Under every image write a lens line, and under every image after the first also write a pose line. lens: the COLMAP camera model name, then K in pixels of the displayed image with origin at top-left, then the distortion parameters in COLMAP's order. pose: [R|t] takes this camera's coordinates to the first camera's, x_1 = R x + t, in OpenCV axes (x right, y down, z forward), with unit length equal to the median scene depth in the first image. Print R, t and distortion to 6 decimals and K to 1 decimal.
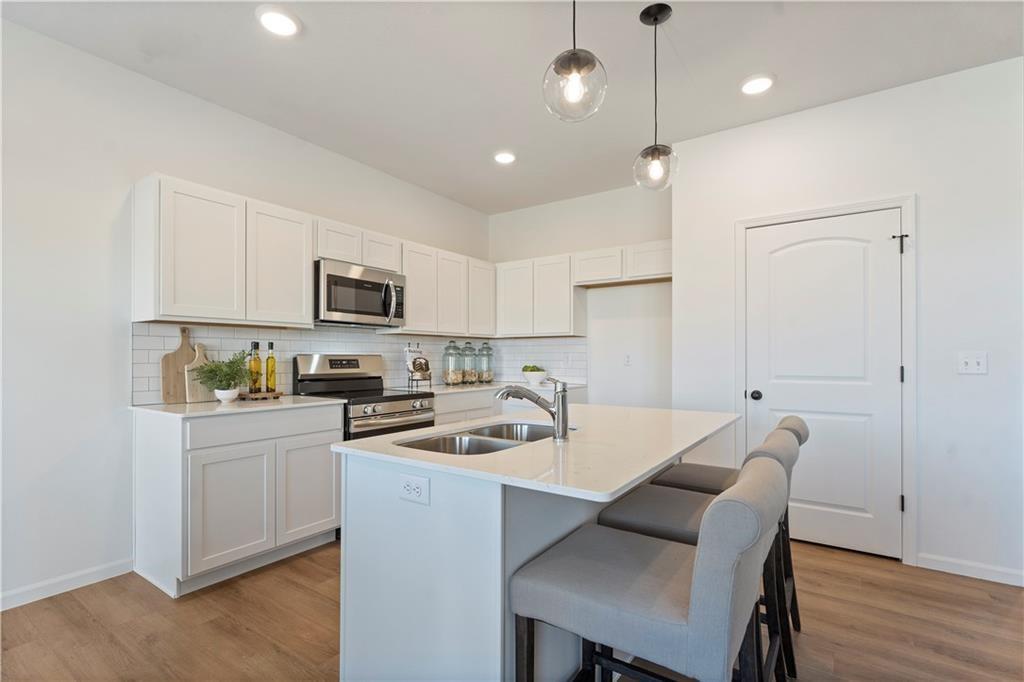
lens RADIAL K [[472.3, 0, 513.7], [0, 472.3, 352.1], [0, 0, 1]] dist [-0.000955, -0.000244]
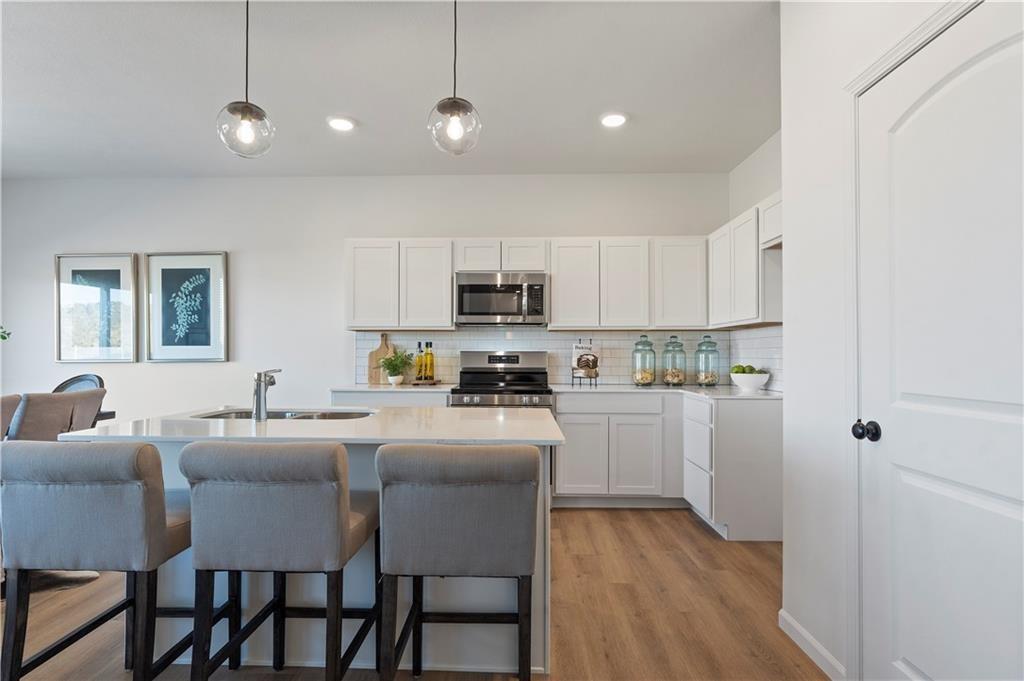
lens RADIAL K [[505.9, 0, 507.2], [0, 505.9, 344.5], [0, 0, 1]] dist [-0.016236, 0.000359]
pose [[0.539318, -0.014754, -0.841973, 0.641951], [0.006694, 0.999890, -0.013234, 0.005231], [0.842075, 0.001501, 0.539358, 0.348207]]
